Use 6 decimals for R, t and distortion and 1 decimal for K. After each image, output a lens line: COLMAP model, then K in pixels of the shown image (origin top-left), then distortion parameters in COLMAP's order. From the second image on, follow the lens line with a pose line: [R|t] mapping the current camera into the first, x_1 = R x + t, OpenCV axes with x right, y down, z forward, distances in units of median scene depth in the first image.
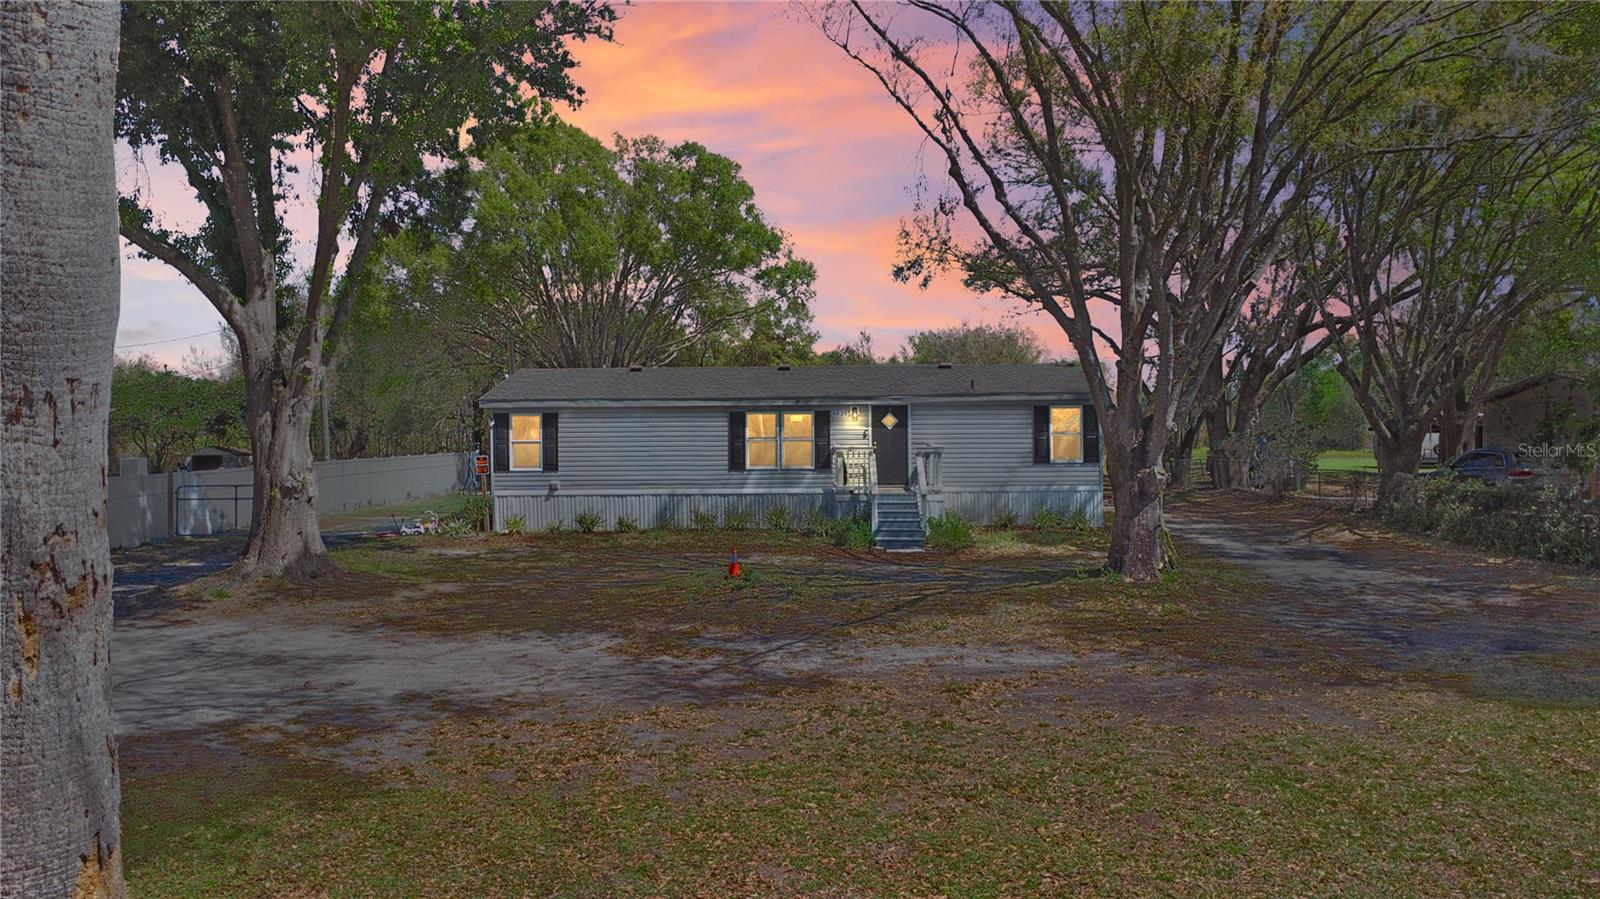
lens RADIAL K [[1169.8, 0, 798.7], [0, 1169.8, 444.3], [0, 0, 1]] dist [-0.021444, -0.011722]
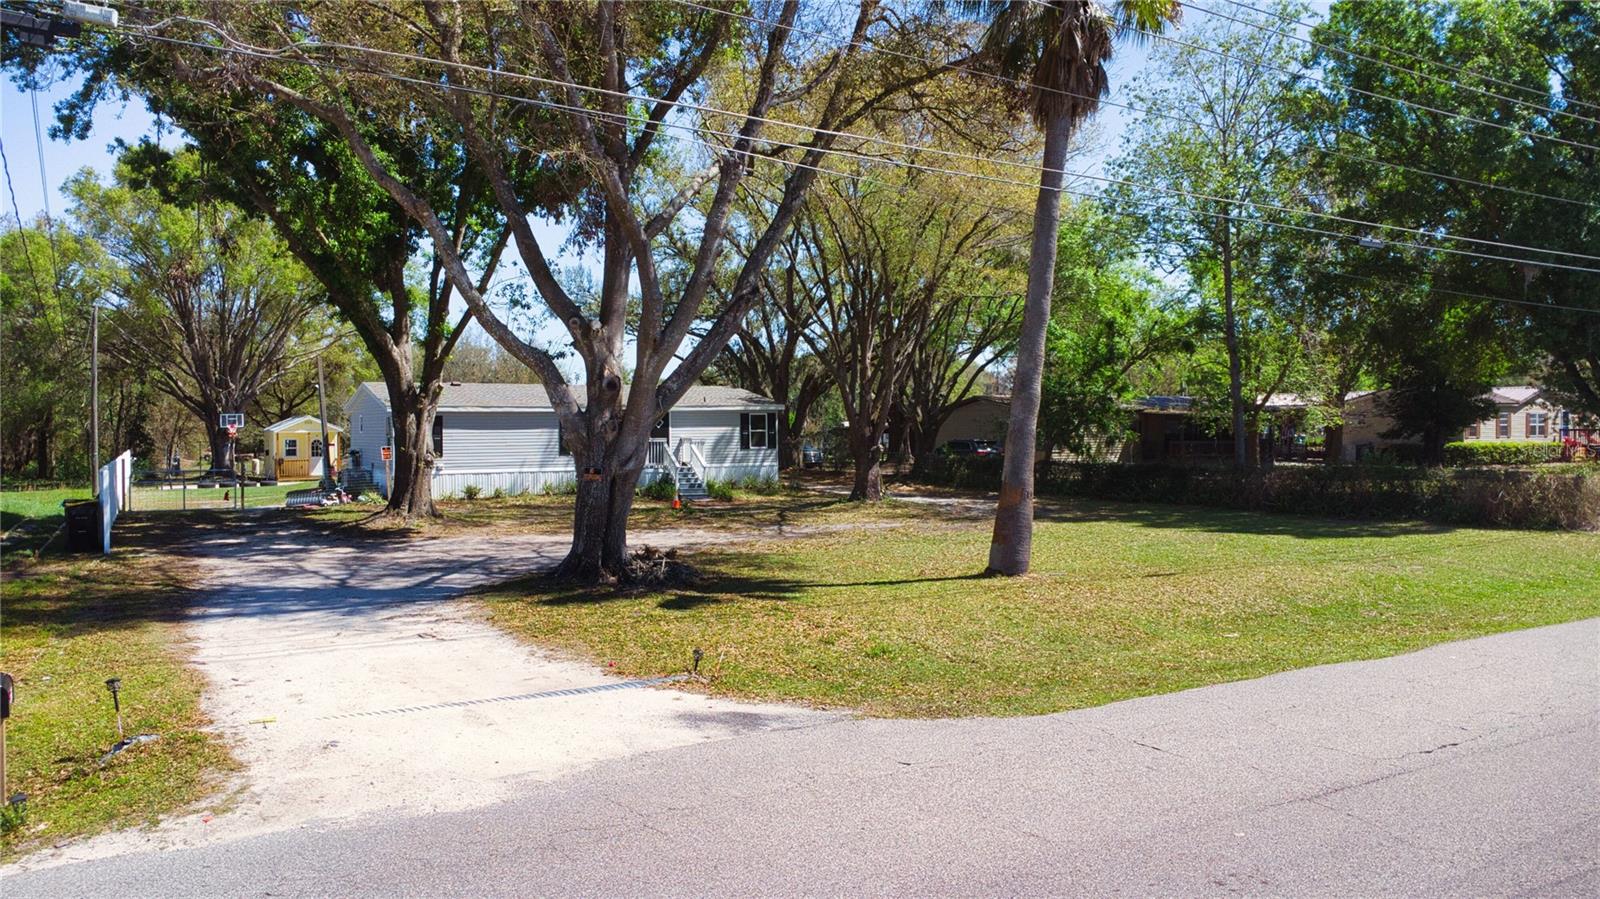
lens RADIAL K [[1169.8, 0, 804.1], [0, 1169.8, 448.3], [0, 0, 1]] dist [-0.021444, -0.011722]
pose [[0.859832, -0.006430, 0.510537, -0.613778], [0.007415, 0.999973, 0.000105, 0.017577], [-0.510523, 0.003695, 0.859856, -0.488728]]
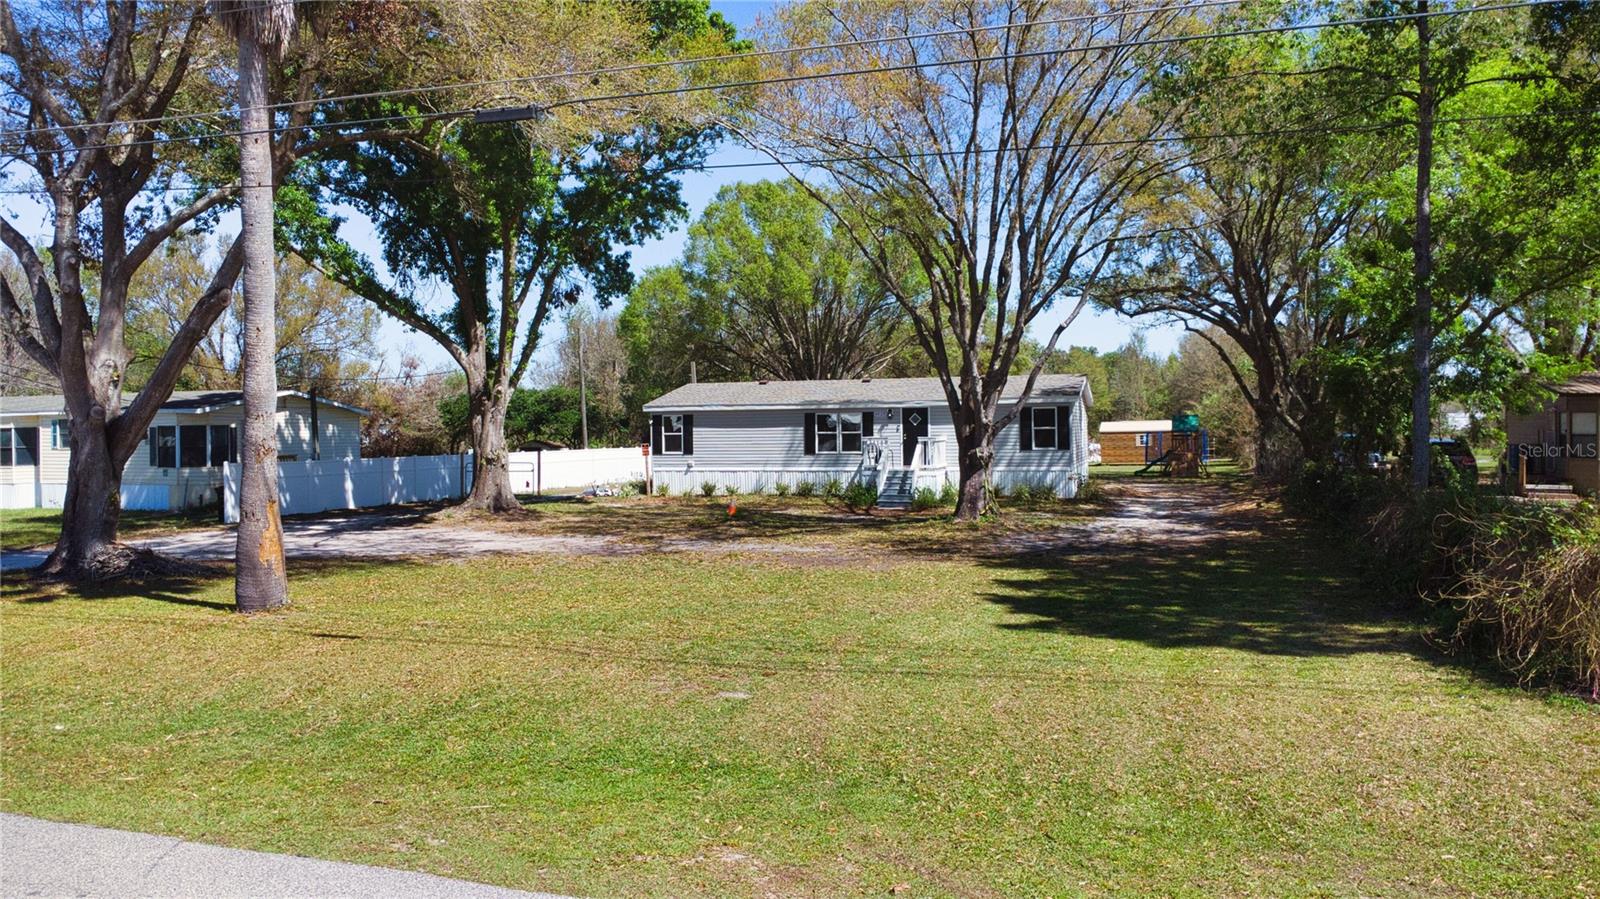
lens RADIAL K [[1169.8, 0, 797.1], [0, 1169.8, 452.1], [0, 0, 1]] dist [-0.021444, -0.011722]
pose [[0.954847, 0.004231, -0.297068, 0.396693], [-0.002016, 0.999968, 0.007761, 0.009592], [0.297091, -0.006812, 0.954825, -0.408117]]
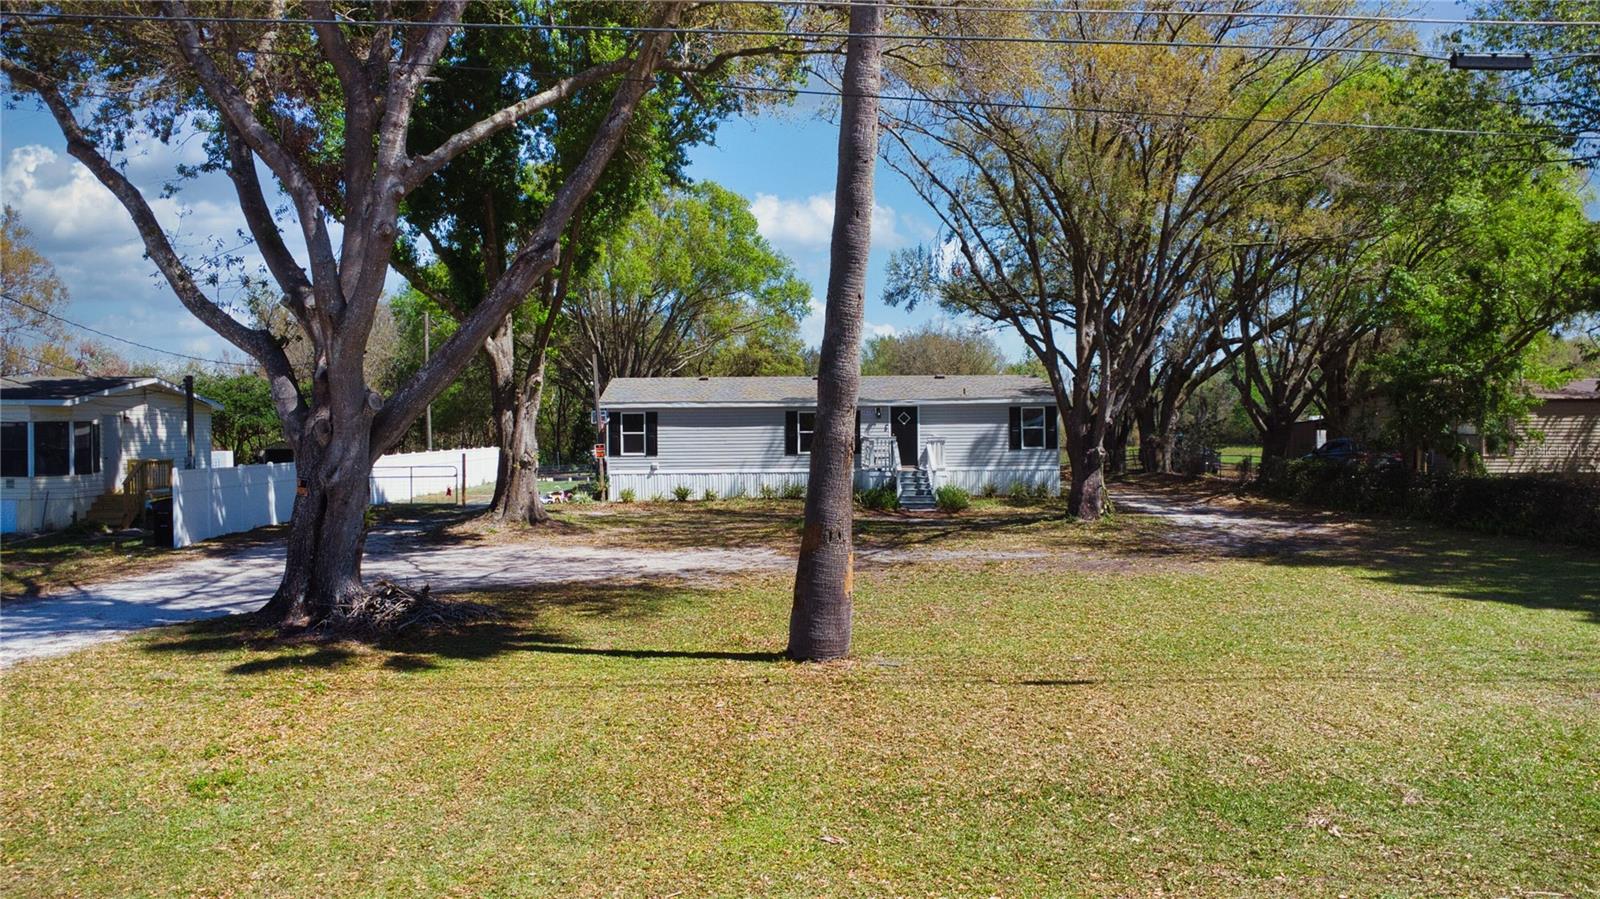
lens RADIAL K [[1169.8, 0, 799.7], [0, 1169.8, 447.2], [0, 0, 1]] dist [-0.021444, -0.011722]
pose [[0.998839, -0.000205, 0.048164, -0.119897], [0.000078, 0.999997, 0.002644, 0.011028], [-0.048165, -0.002637, 0.998836, -0.384525]]
